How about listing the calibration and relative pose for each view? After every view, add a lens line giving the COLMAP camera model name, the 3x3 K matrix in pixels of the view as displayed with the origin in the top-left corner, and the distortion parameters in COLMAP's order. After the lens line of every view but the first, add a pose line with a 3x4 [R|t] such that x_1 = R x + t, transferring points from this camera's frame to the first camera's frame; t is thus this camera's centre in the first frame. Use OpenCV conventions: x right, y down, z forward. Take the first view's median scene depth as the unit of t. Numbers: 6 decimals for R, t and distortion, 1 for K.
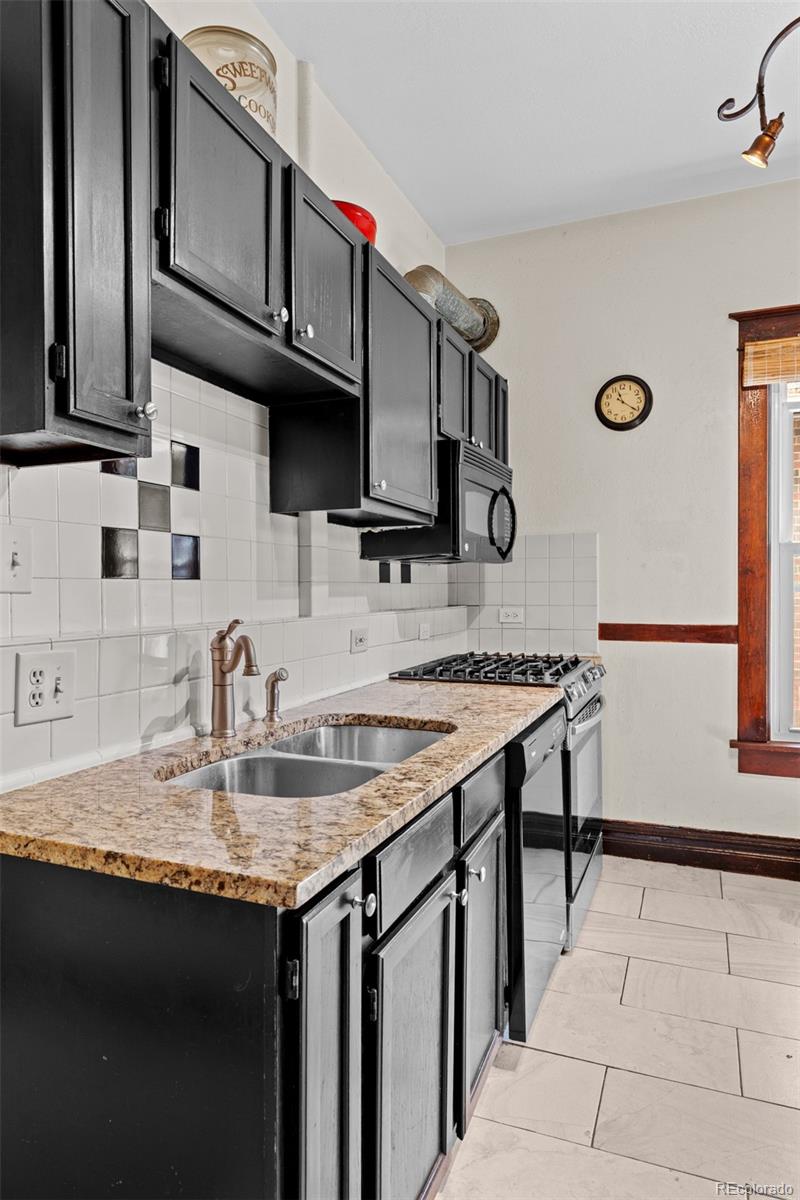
lens RADIAL K [[744.5, 0, 370.8], [0, 744.5, 603.2], [0, 0, 1]] dist [-0.012899, 0.007291]
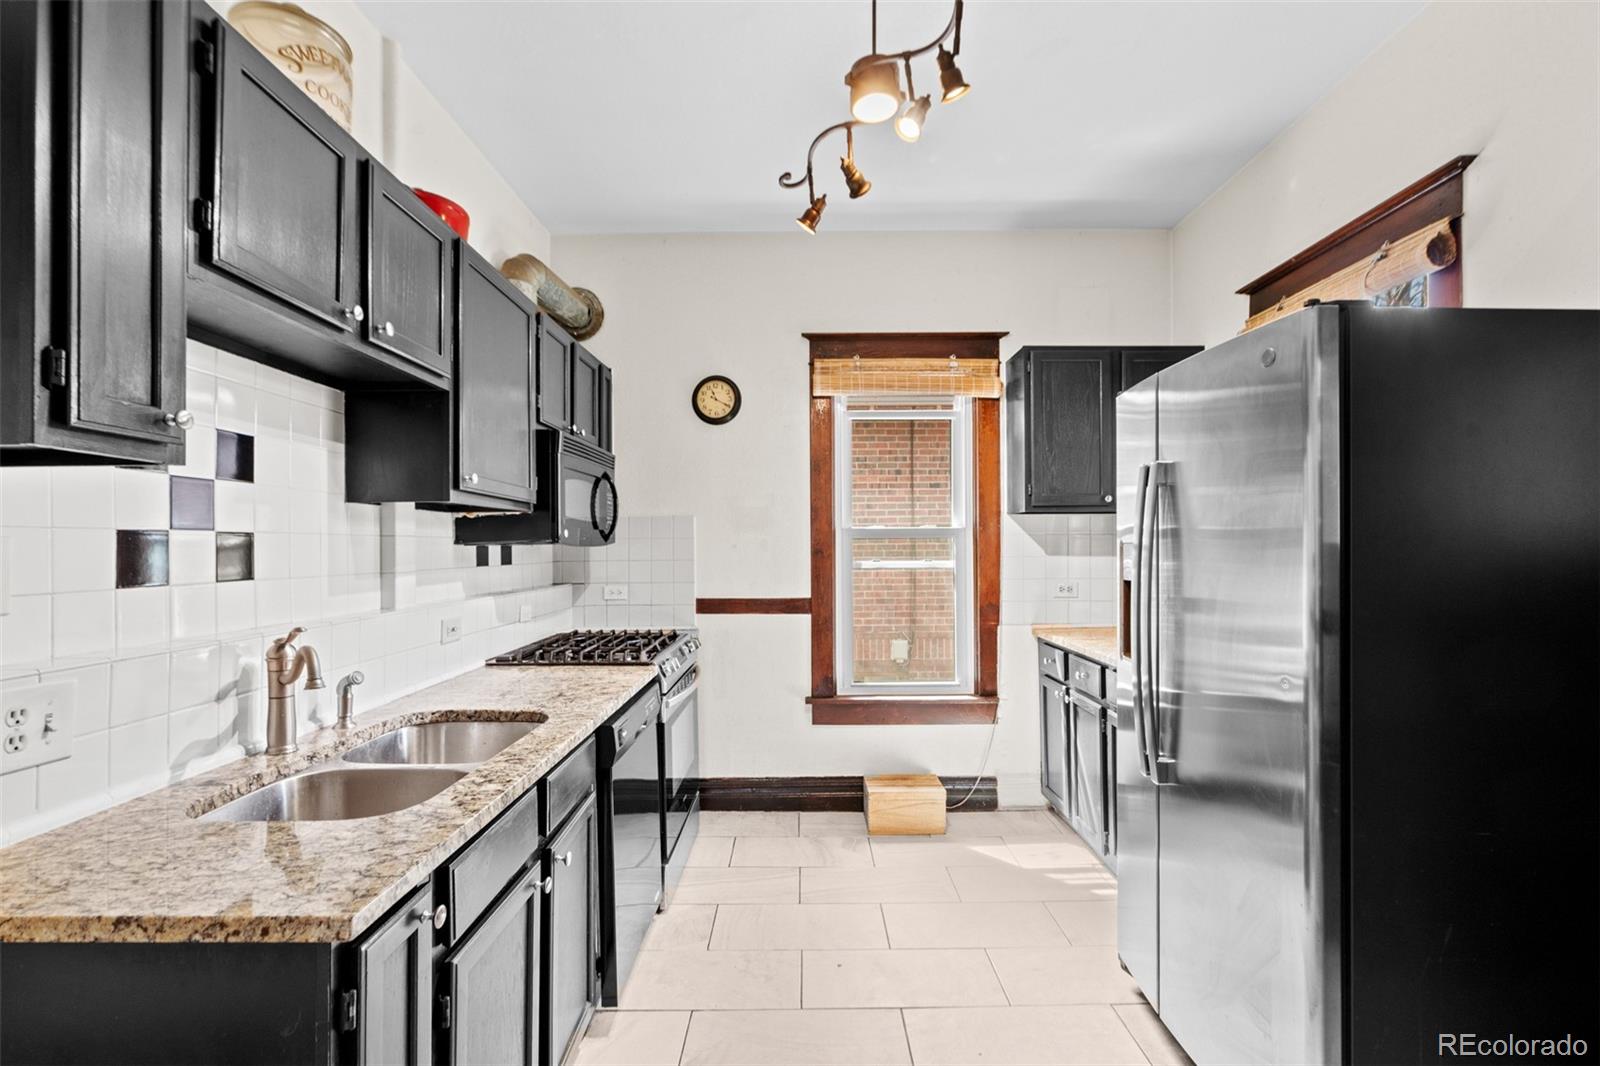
lens RADIAL K [[728.7, 0, 791.5], [0, 728.7, 542.9], [0, 0, 1]] dist [-0.011006, 0.003261]
pose [[0.921136, 0.001718, 0.389238, 0.028412], [0.007987, 0.999696, -0.023314, -0.044879], [-0.389160, 0.024585, 0.920842, -0.069785]]
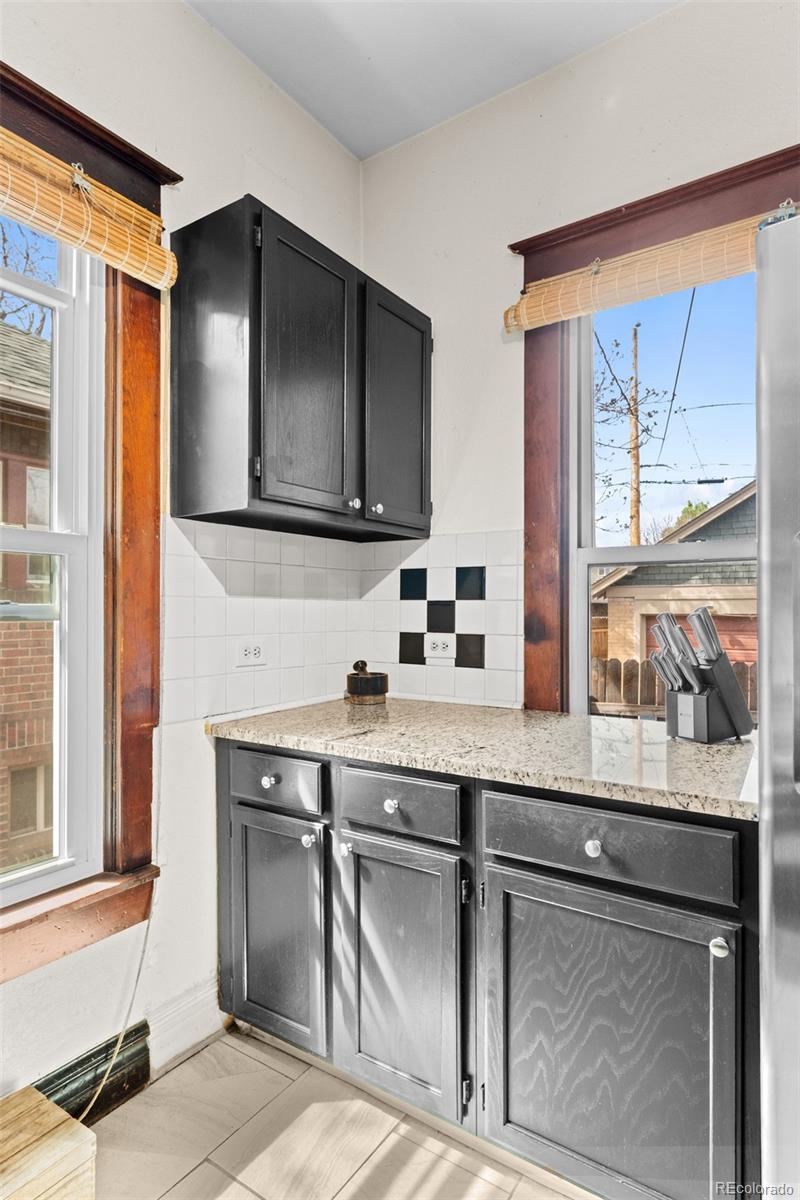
lens RADIAL K [[668.5, 0, 405.5], [0, 668.5, 605.9], [0, 0, 1]] dist [-0.001203, 0.001245]
pose [[0.178938, 0.009690, 0.983813, 0.388874], [0.016869, 0.999774, -0.012916, -0.020306], [-0.983716, 0.018907, 0.178734, 0.871317]]
